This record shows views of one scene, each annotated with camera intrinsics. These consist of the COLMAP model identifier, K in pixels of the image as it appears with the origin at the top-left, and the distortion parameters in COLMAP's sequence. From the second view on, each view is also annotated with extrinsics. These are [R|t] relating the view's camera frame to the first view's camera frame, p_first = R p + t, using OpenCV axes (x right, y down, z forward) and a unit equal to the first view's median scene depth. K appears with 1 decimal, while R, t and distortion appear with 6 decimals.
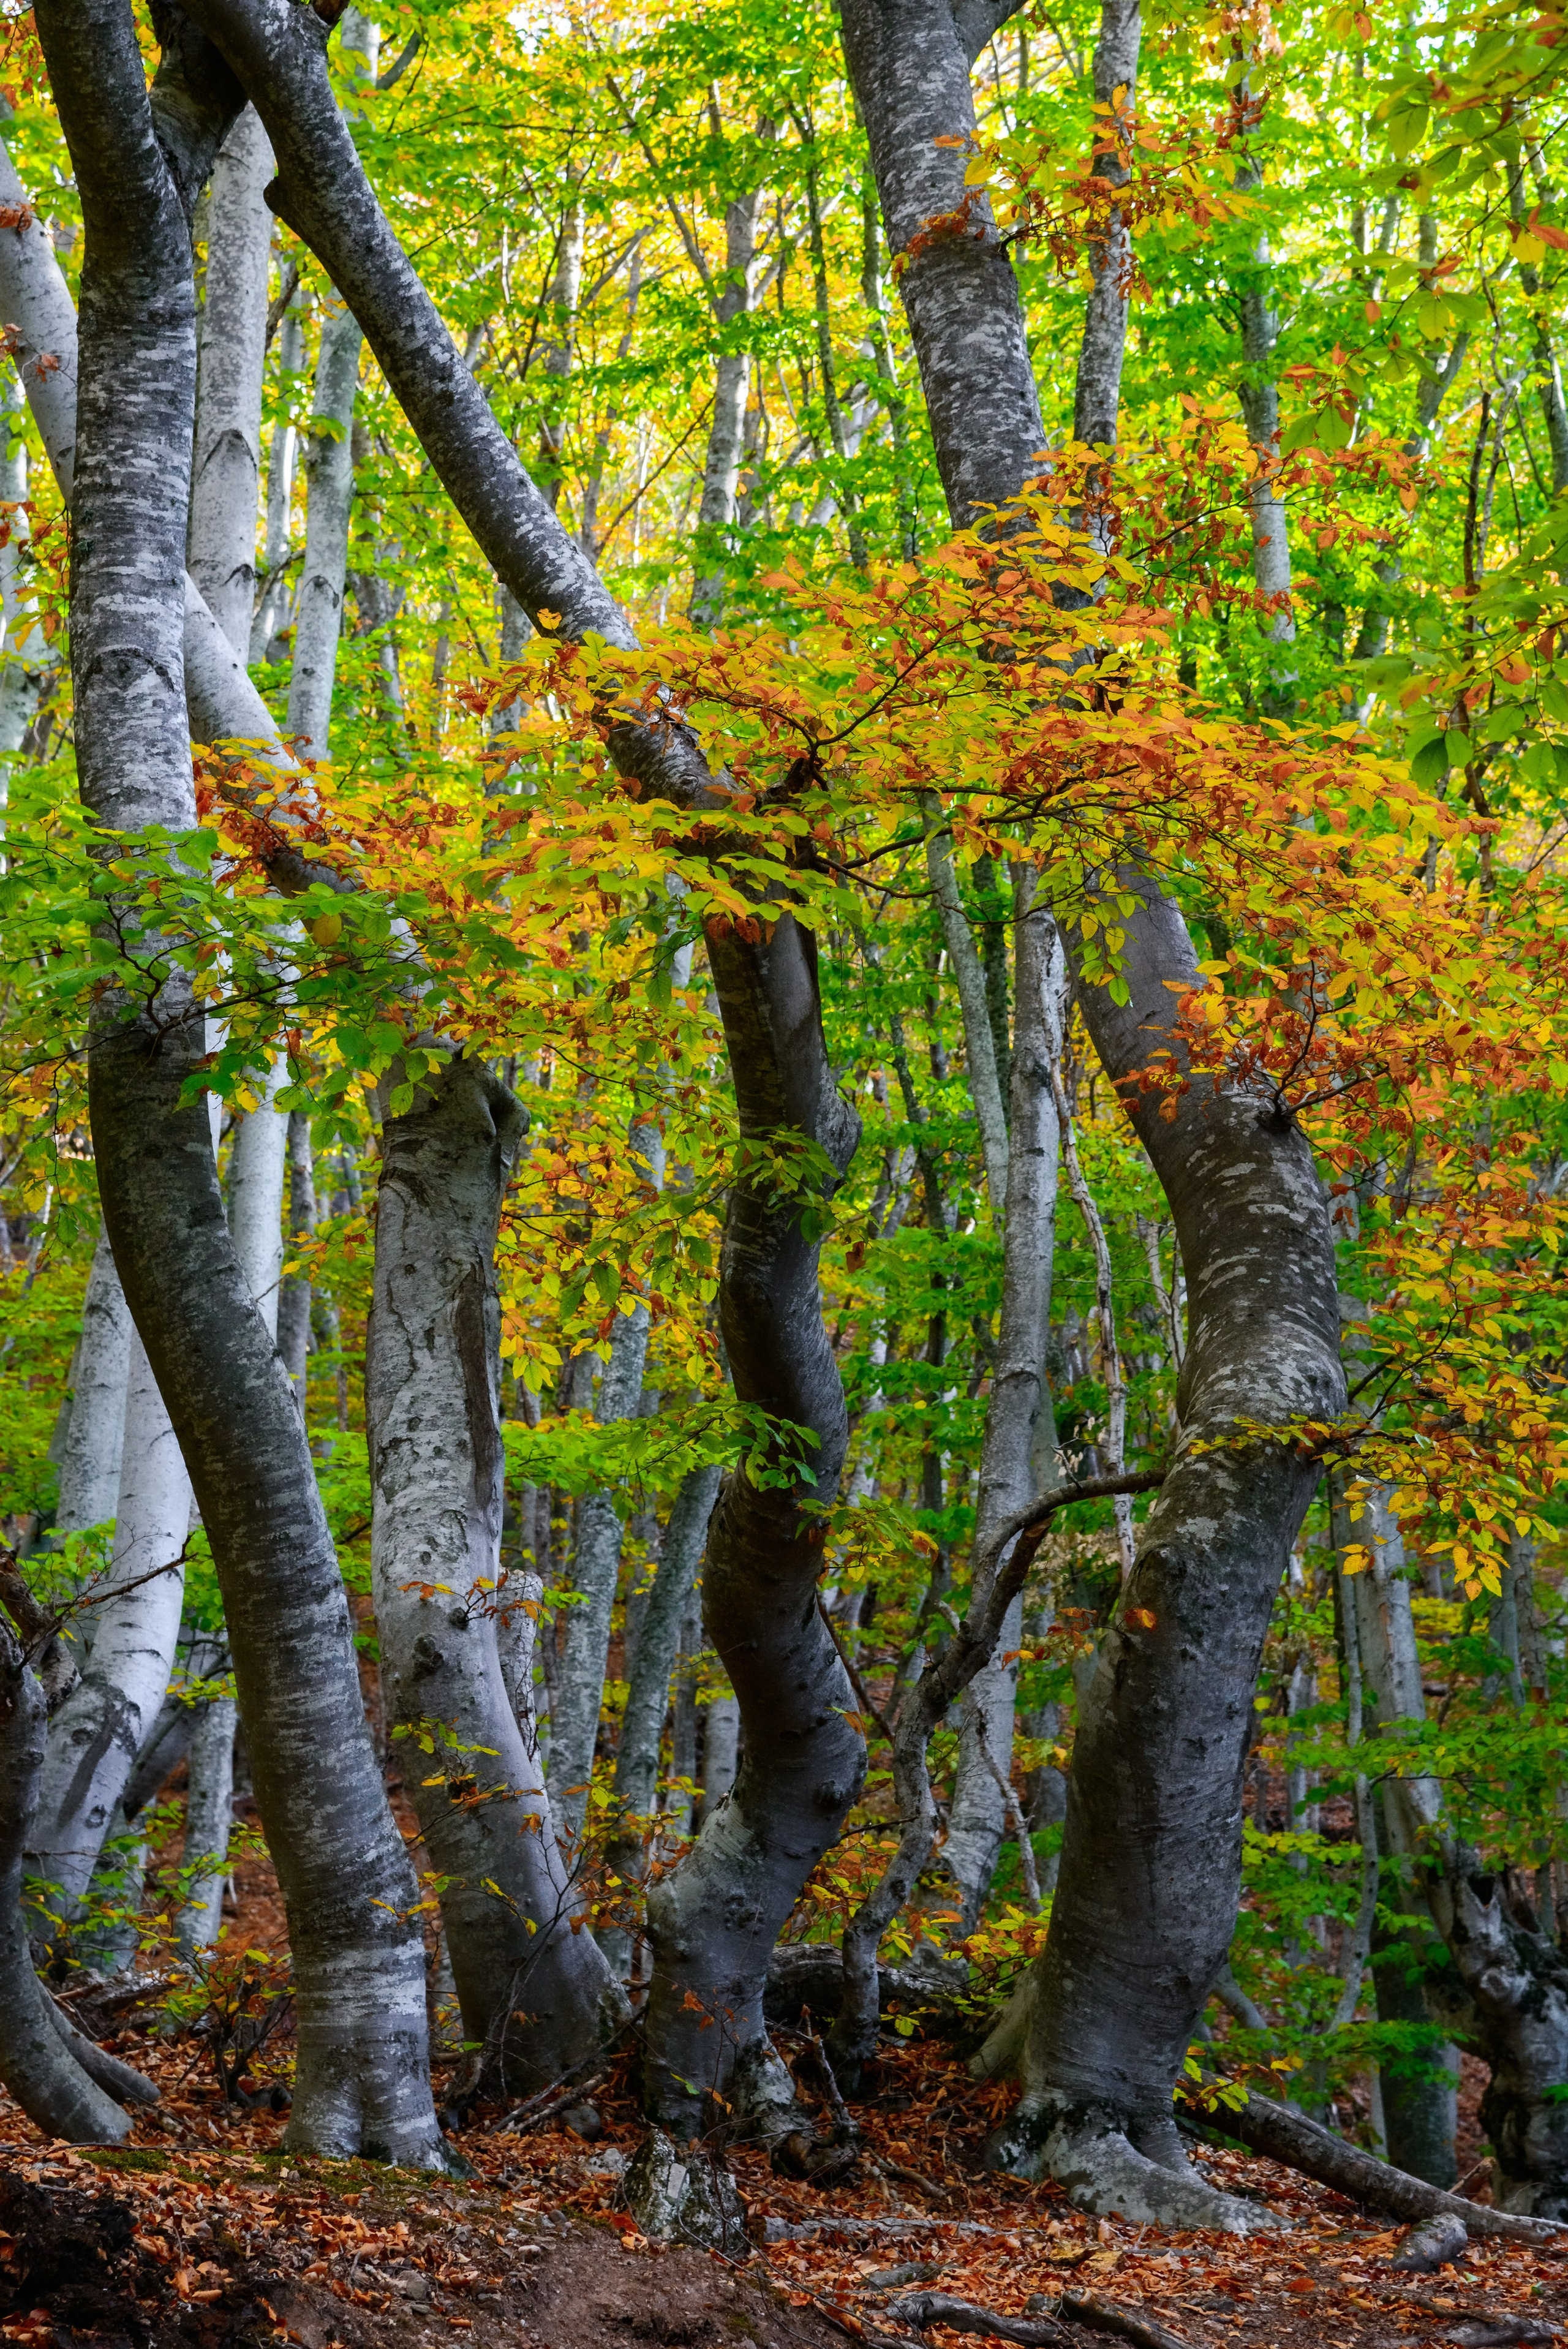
lens RADIAL K [[5510.6, 0, 783.8], [0, 5510.6, 1173.3], [0, 0, 1]] dist [0.611531, 0.000000]
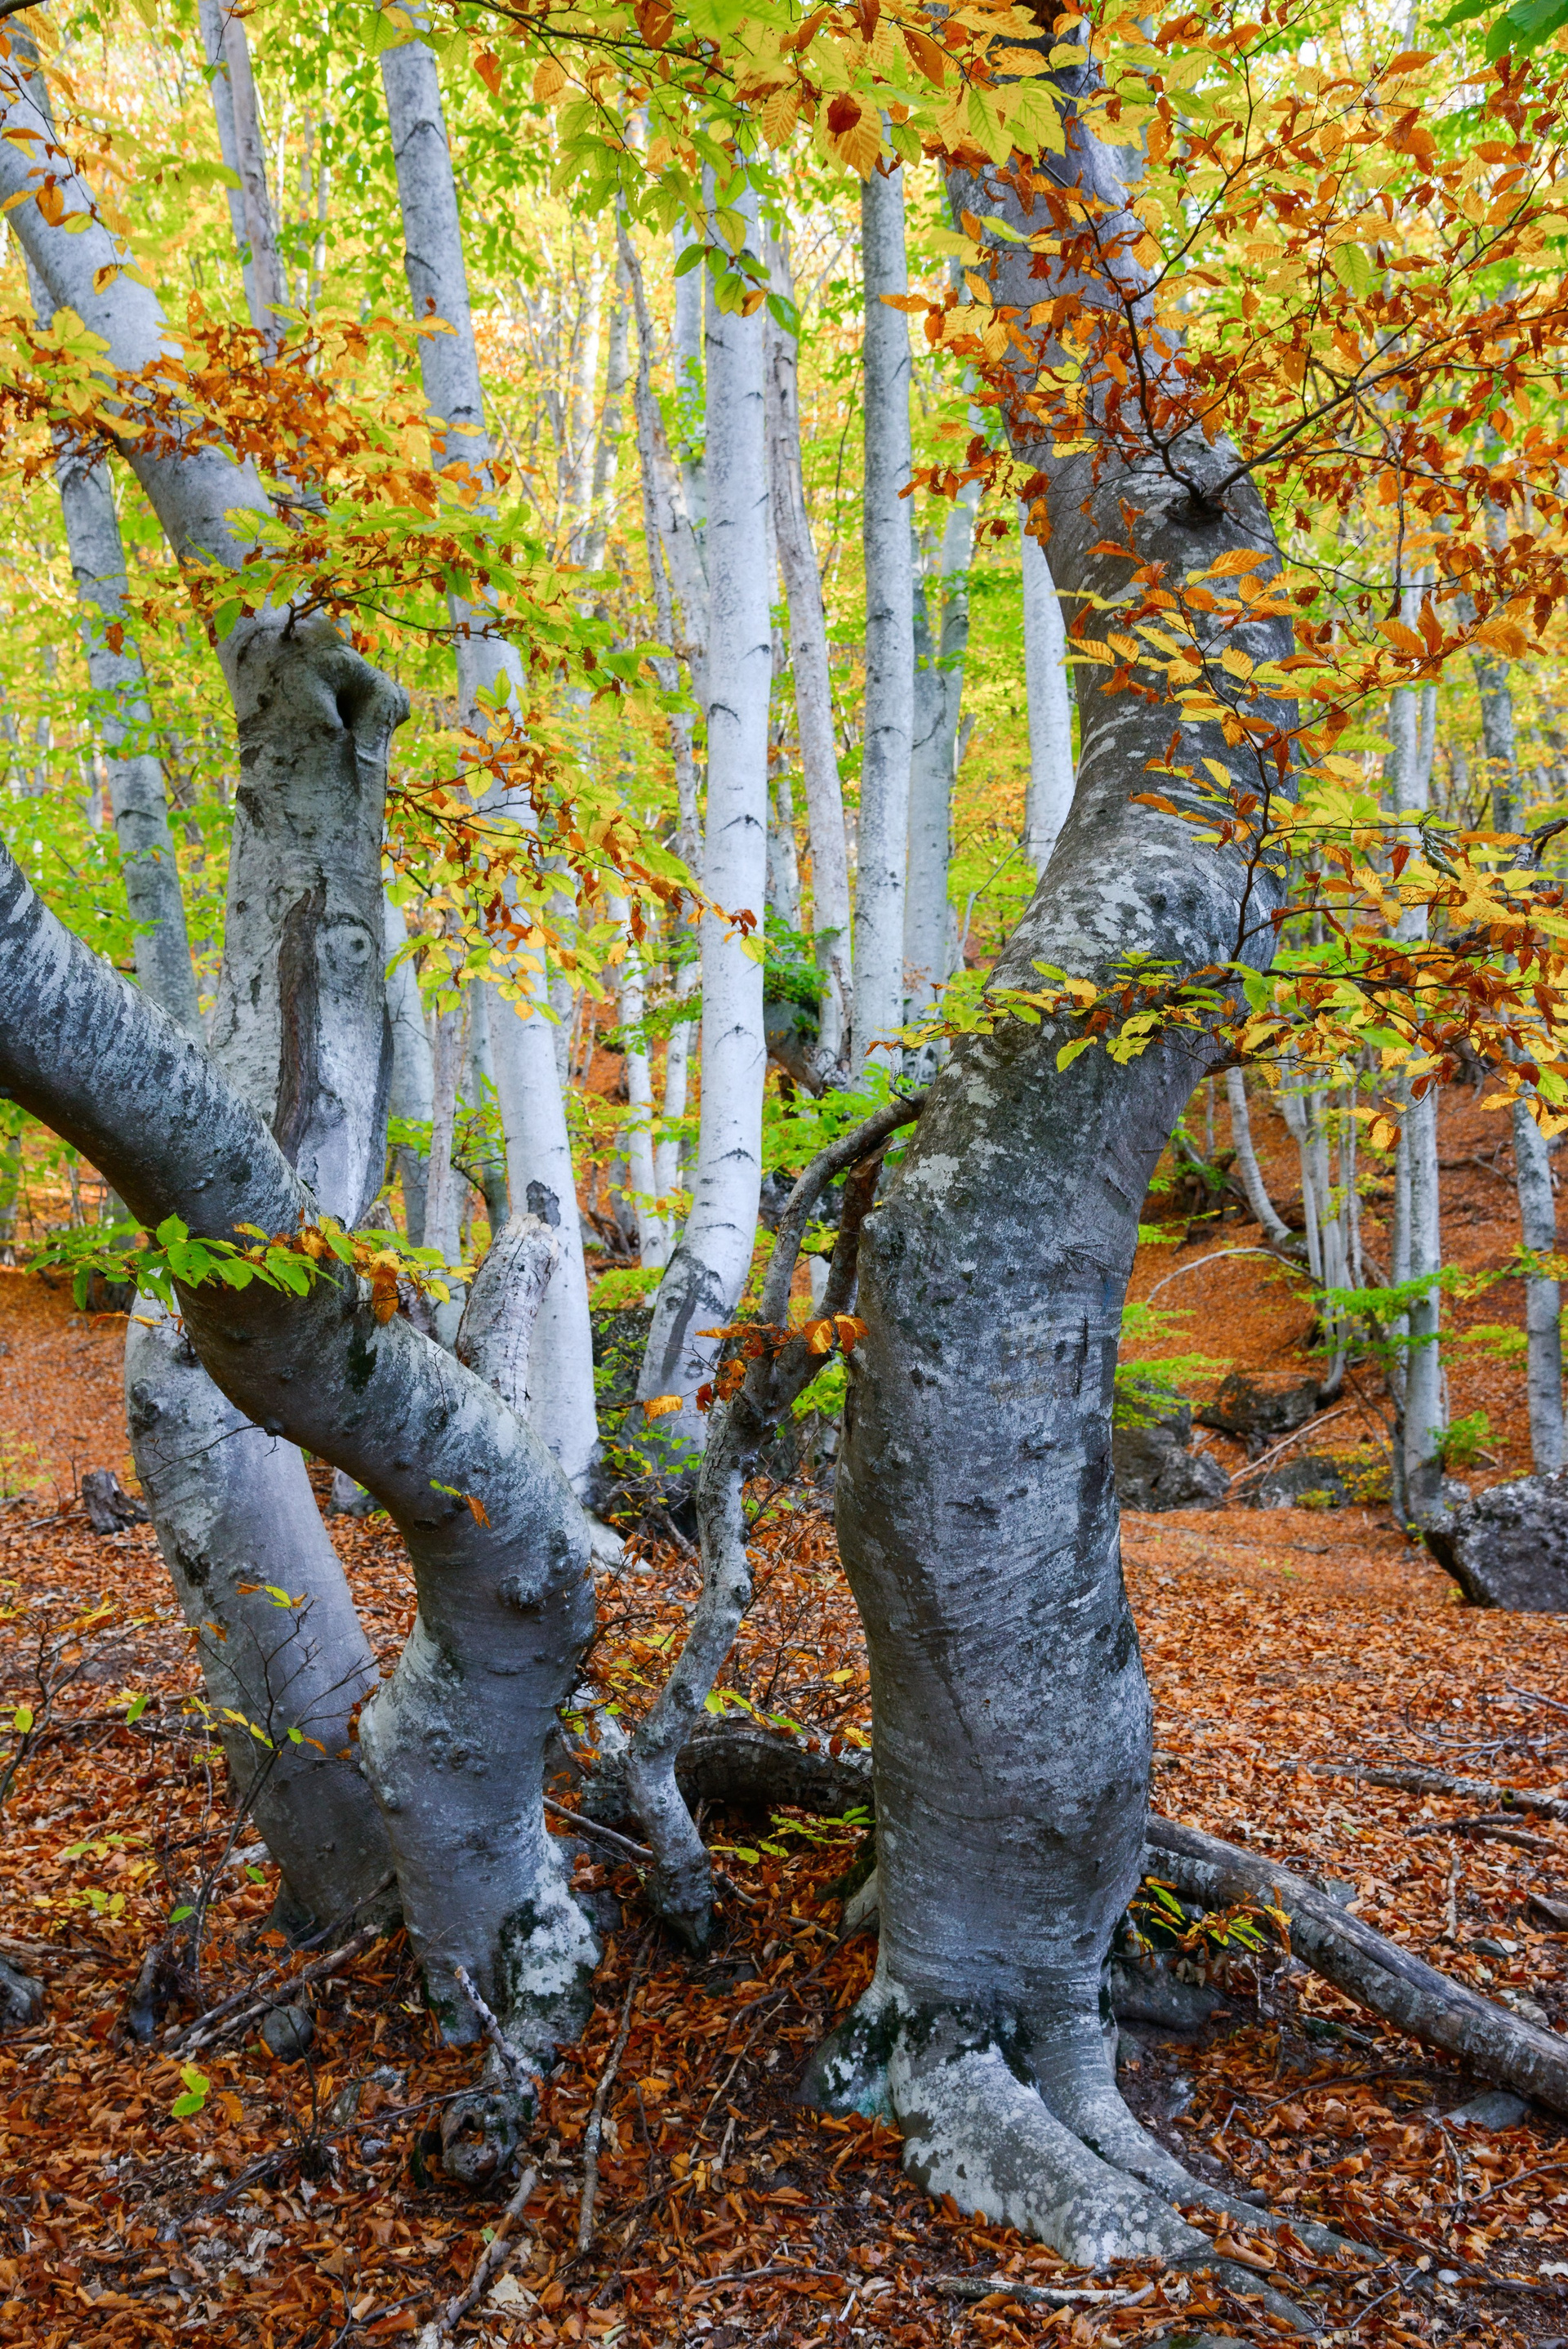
lens RADIAL K [[2630.0, 0, 783.3], [0, 2630.0, 1179.0], [0, 0, 1]] dist [0.089030, 0.000000]
pose [[0.895954, -0.094294, -0.434022, 0.184120], [0.152759, 0.983009, 0.101775, 0.031308], [0.417051, -0.157487, 0.895135, 0.712558]]
